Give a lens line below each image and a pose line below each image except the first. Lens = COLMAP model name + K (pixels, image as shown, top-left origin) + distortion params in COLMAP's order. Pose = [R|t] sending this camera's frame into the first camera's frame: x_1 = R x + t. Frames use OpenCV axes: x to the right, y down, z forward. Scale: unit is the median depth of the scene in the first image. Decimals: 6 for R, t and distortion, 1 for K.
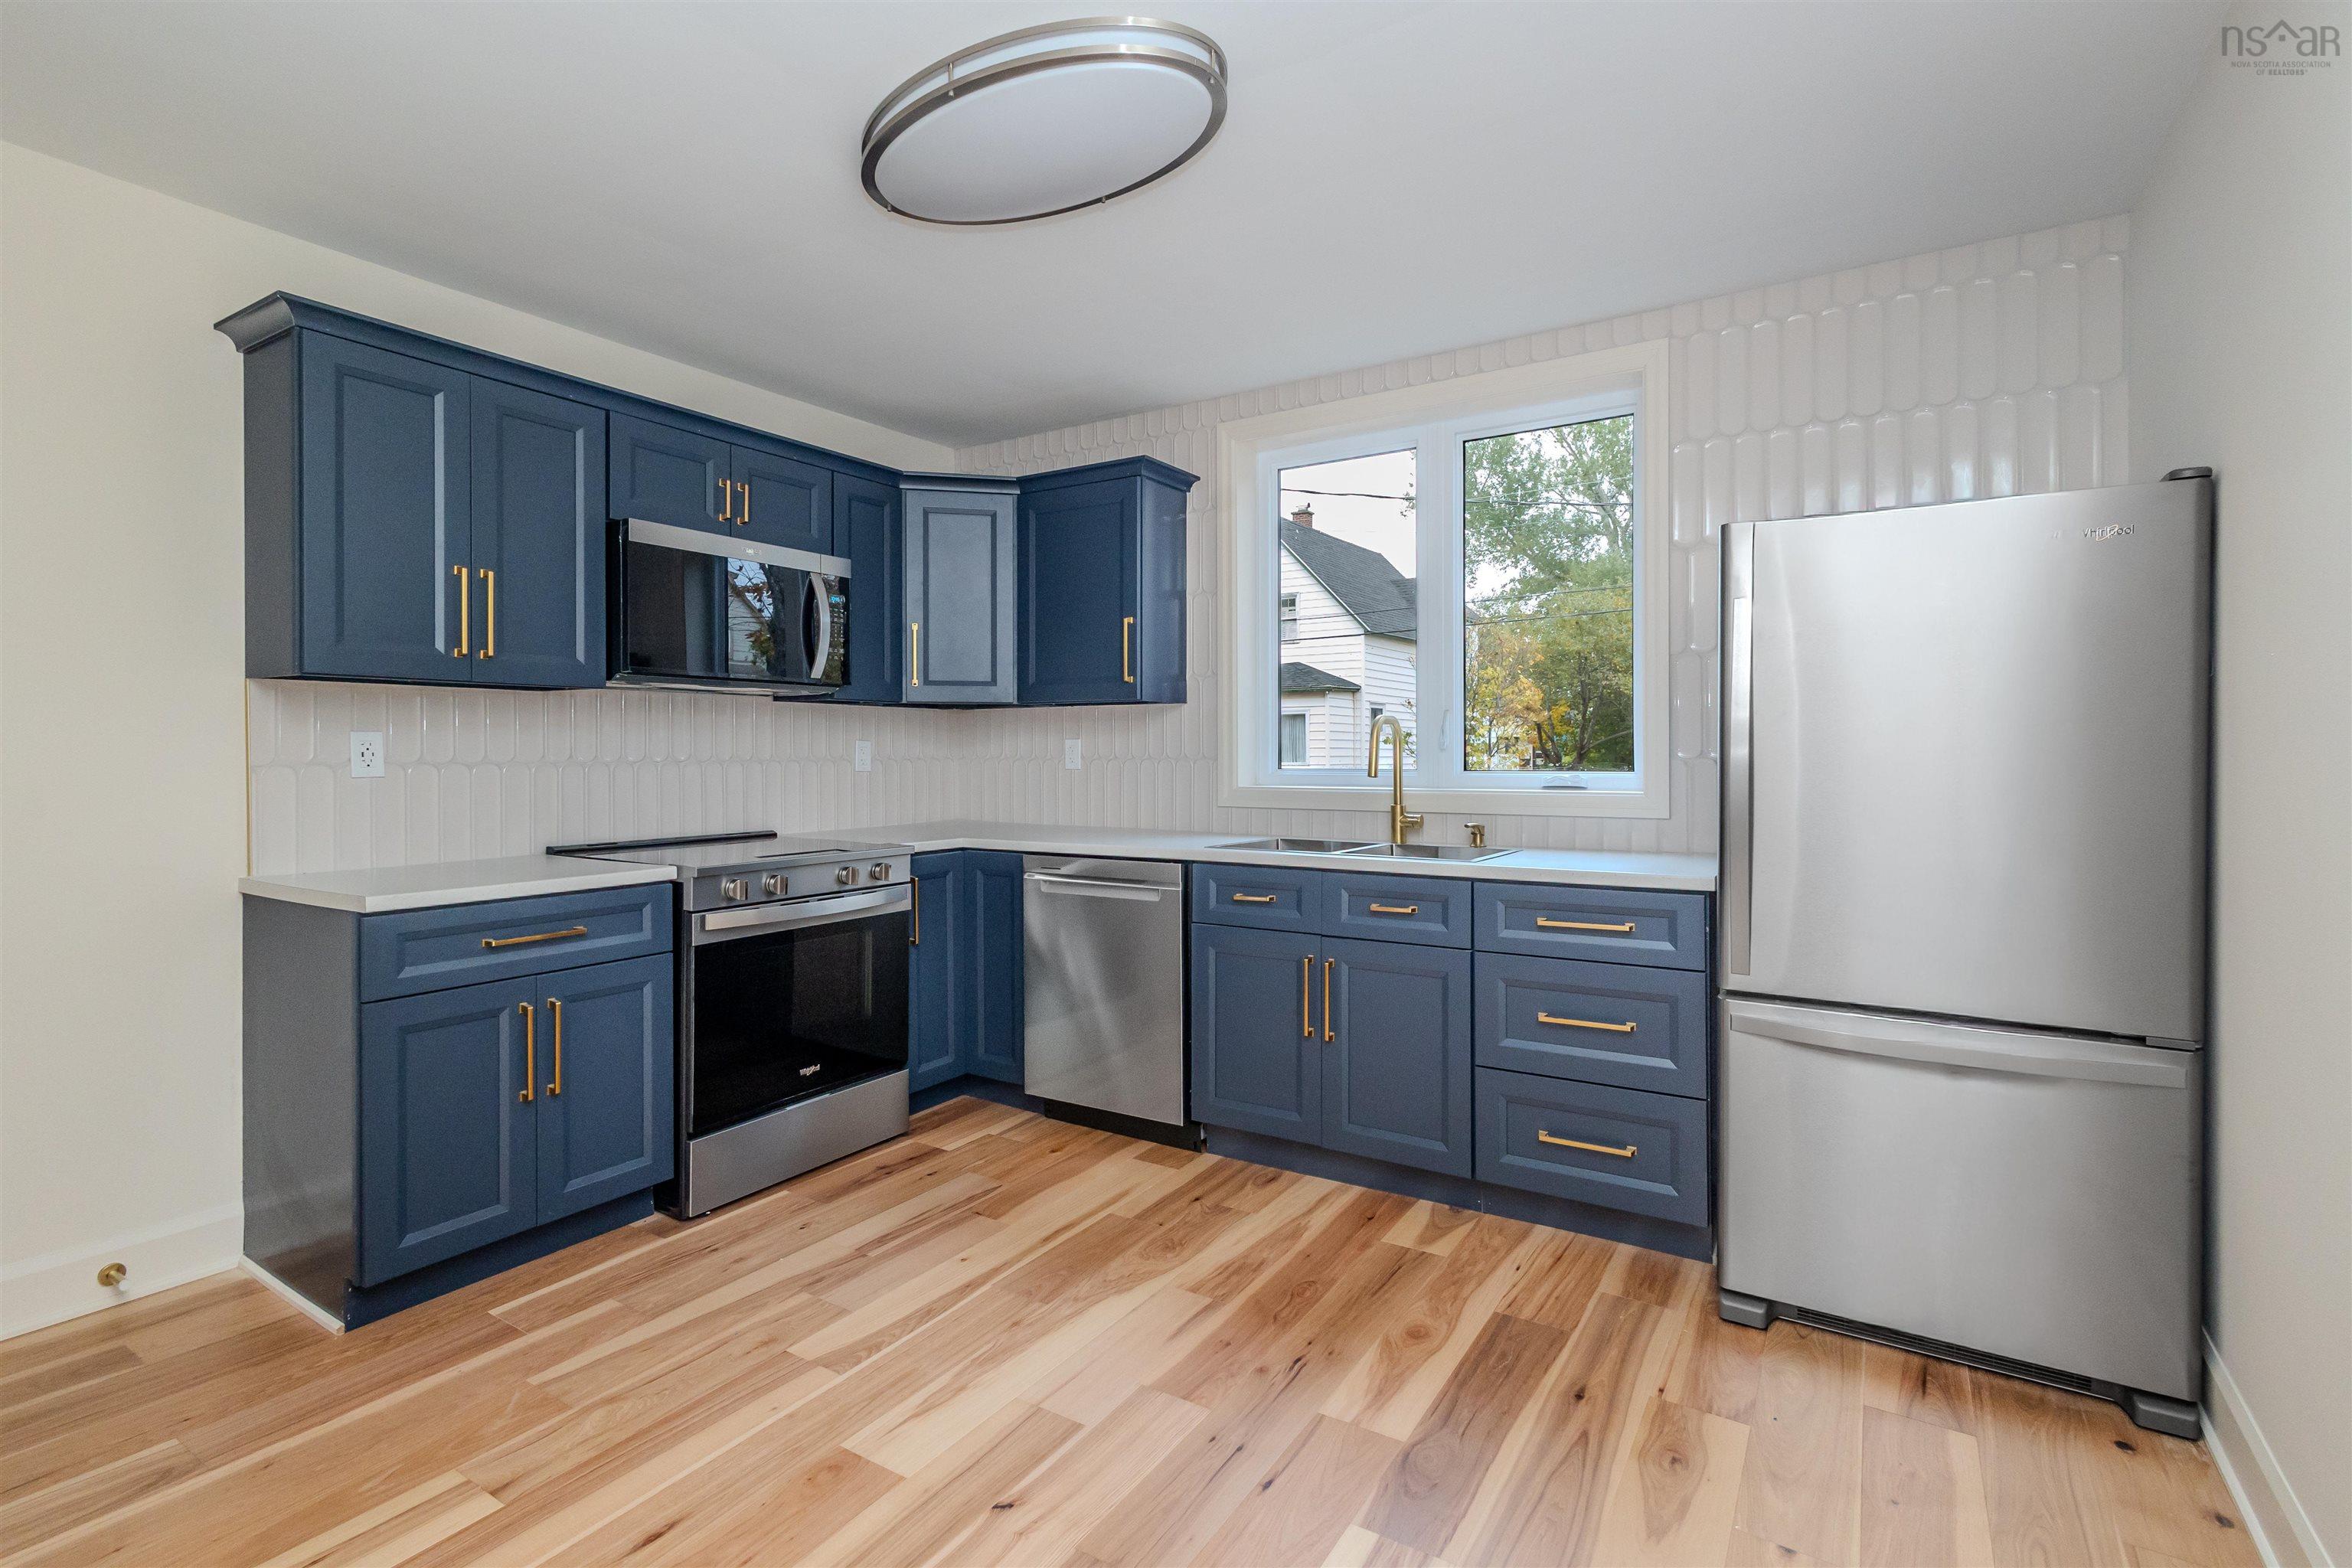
lens RADIAL K [[1111.9, 0, 1179.9], [0, 1111.9, 763.7], [0, 0, 1]] dist [0.000267, -0.000700]
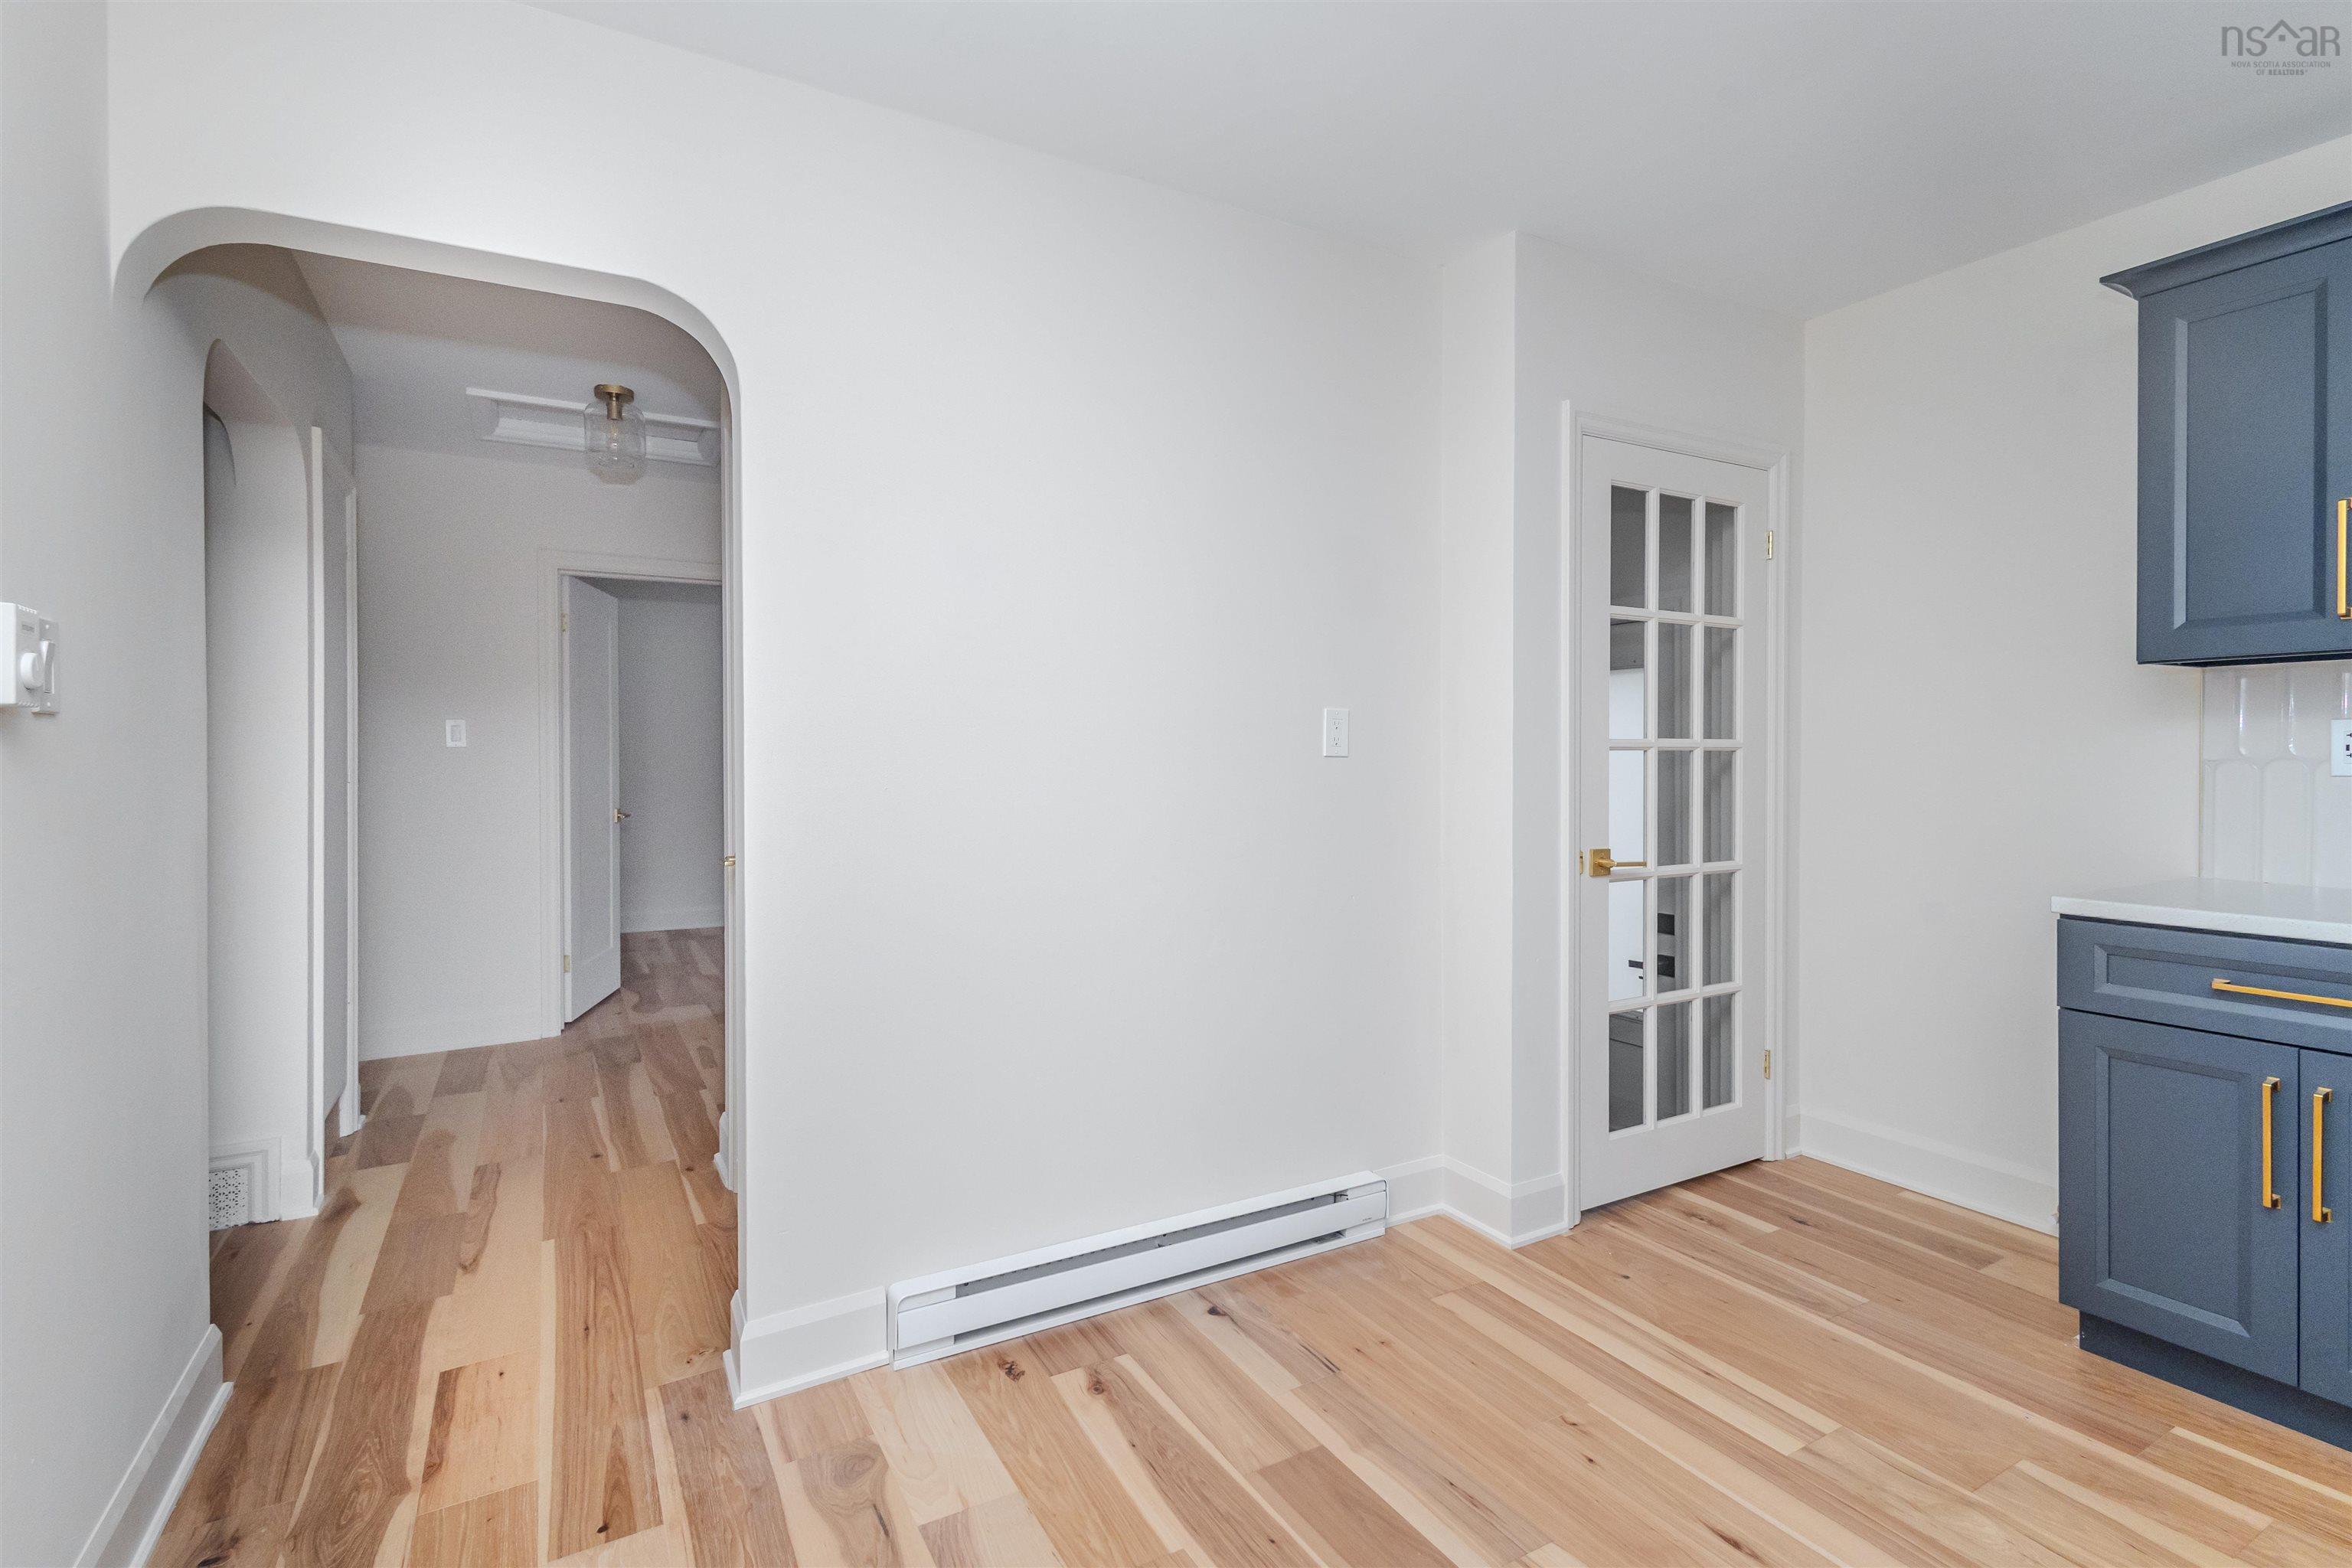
lens RADIAL K [[1092.5, 0, 1171.2], [0, 1092.5, 767.8], [0, 0, 1]] dist [0.019133, -0.005601]
pose [[-0.483854, 0.013965, -0.875037, 0.379500], [-0.000508, 0.999868, 0.016238, -0.006049], [0.875148, 0.008302, -0.483783, 0.630121]]
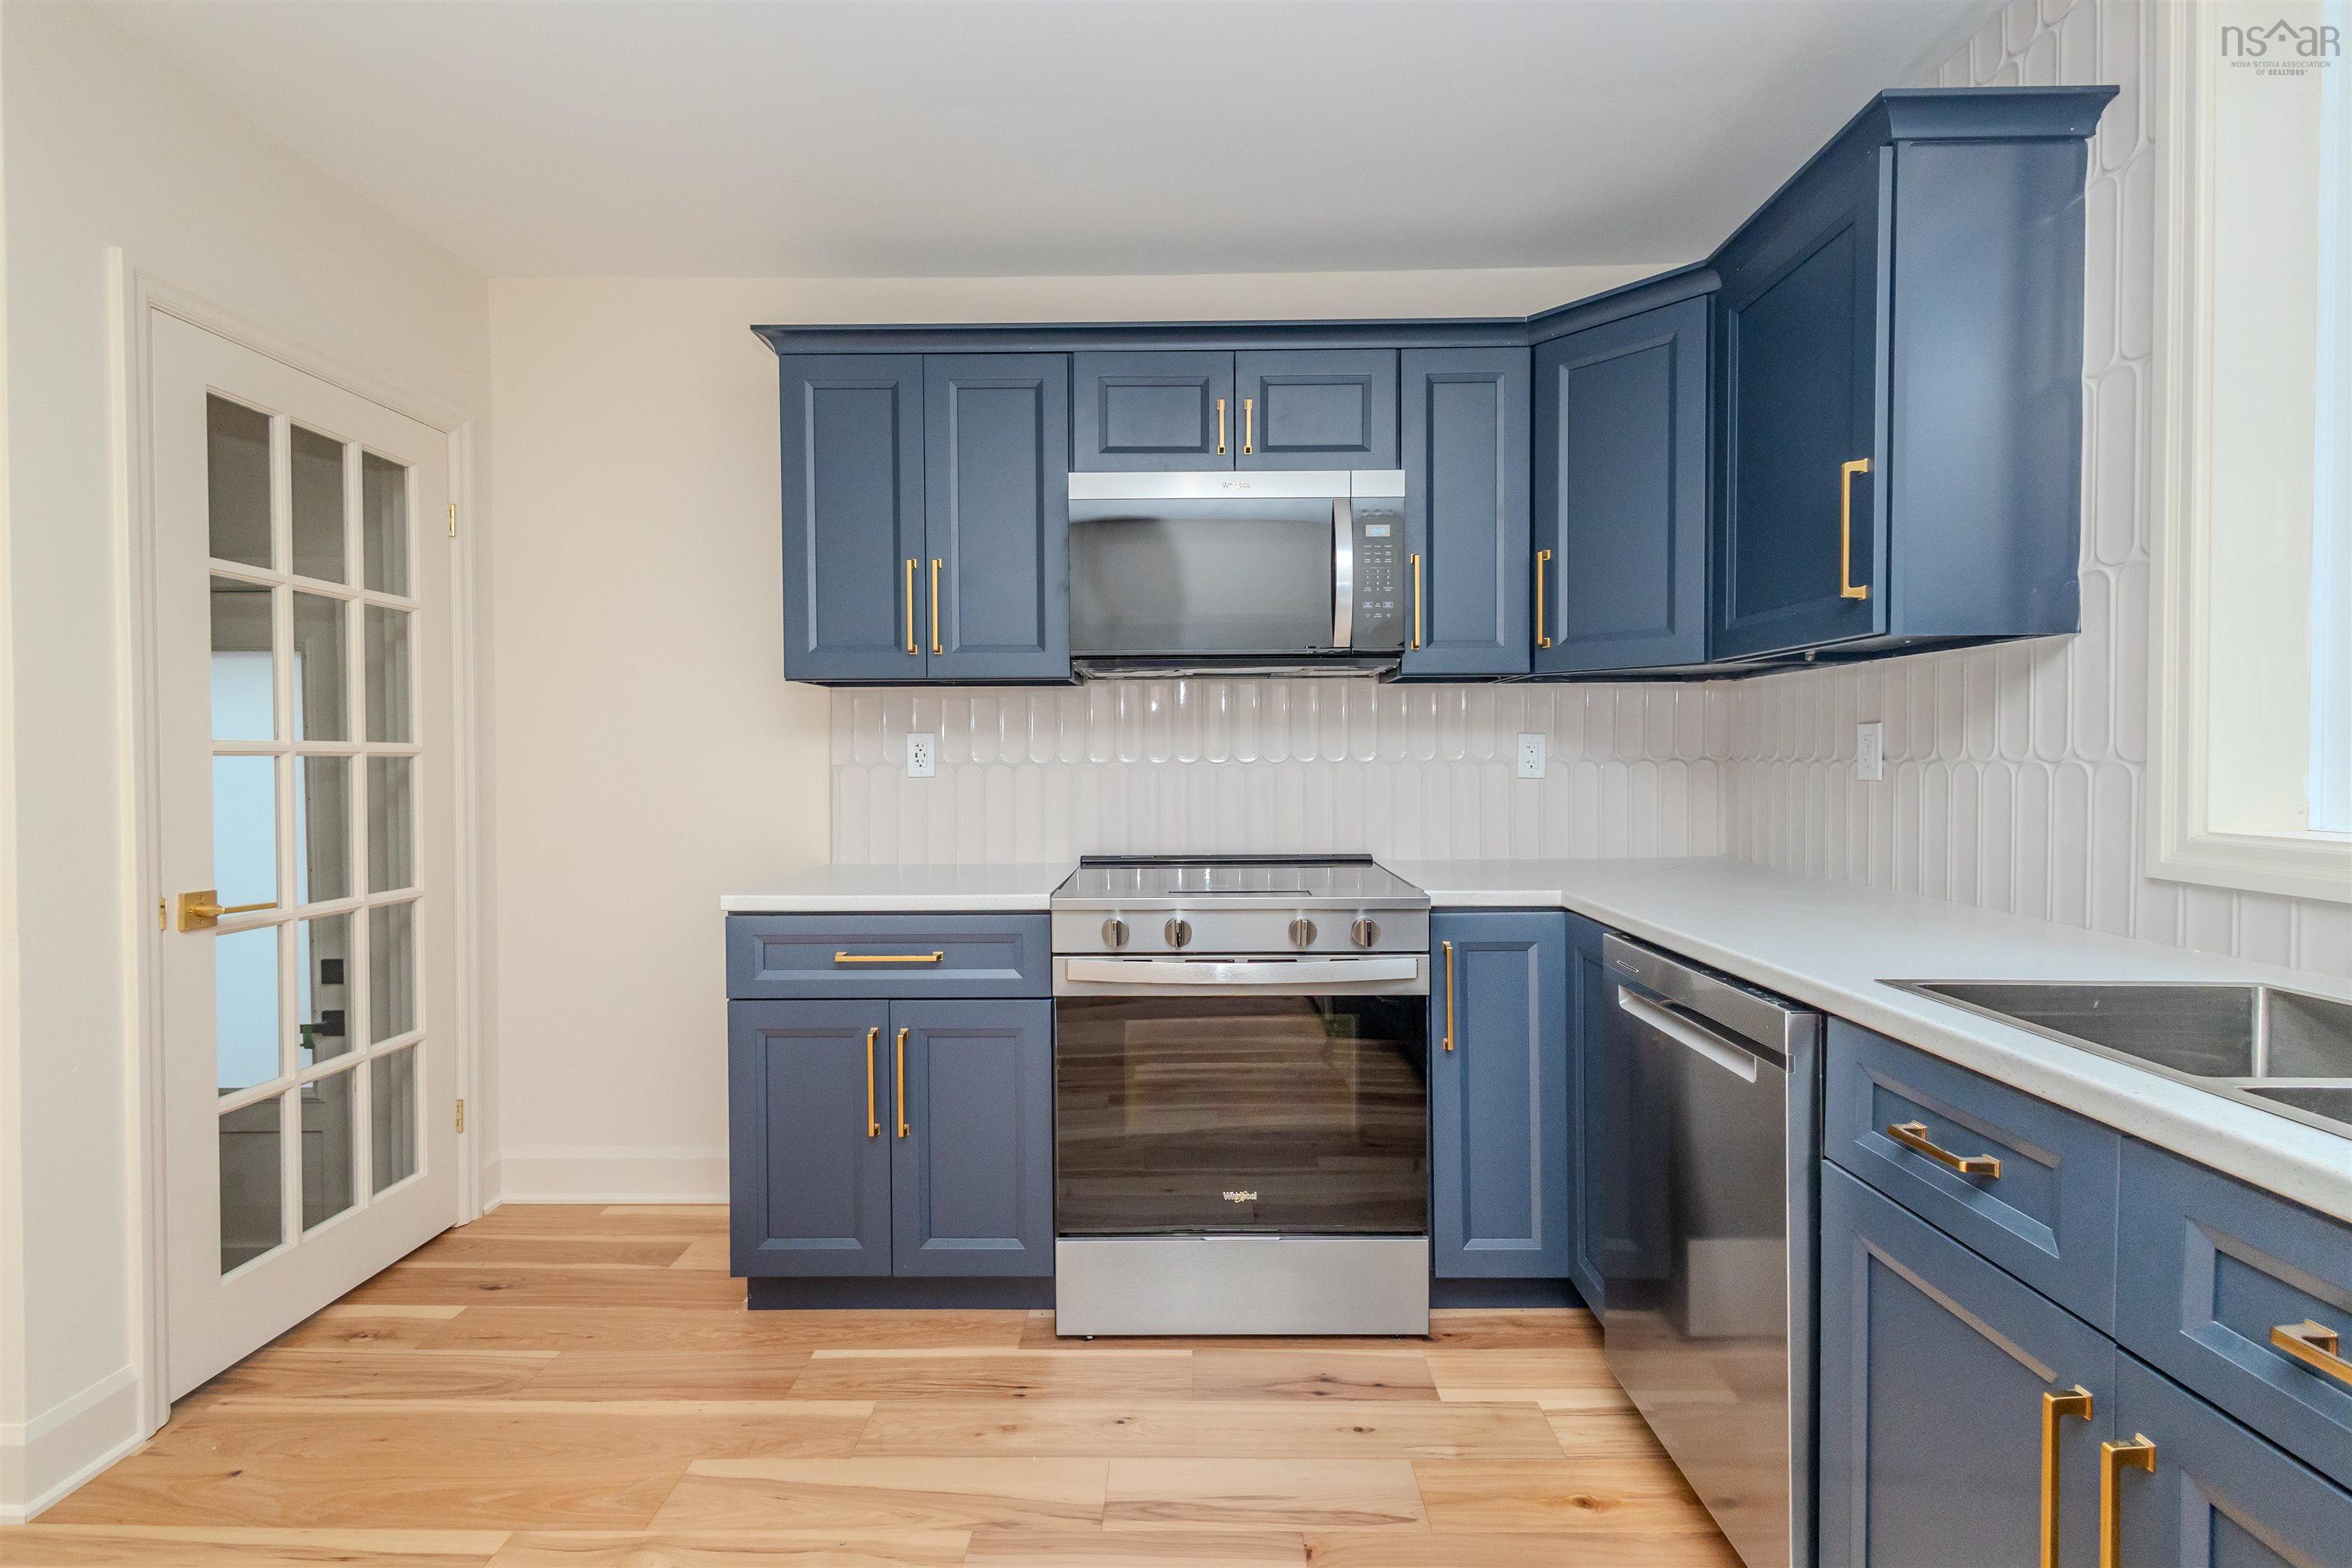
lens RADIAL K [[1081.2, 0, 1187.1], [0, 1081.2, 778.9], [0, 0, 1]] dist [0.005055, -0.001505]
pose [[0.517738, 0.018342, -0.855342, 0.264654], [-0.002736, 0.999801, 0.019784, -0.006727], [0.855535, -0.007902, 0.517685, 0.678792]]
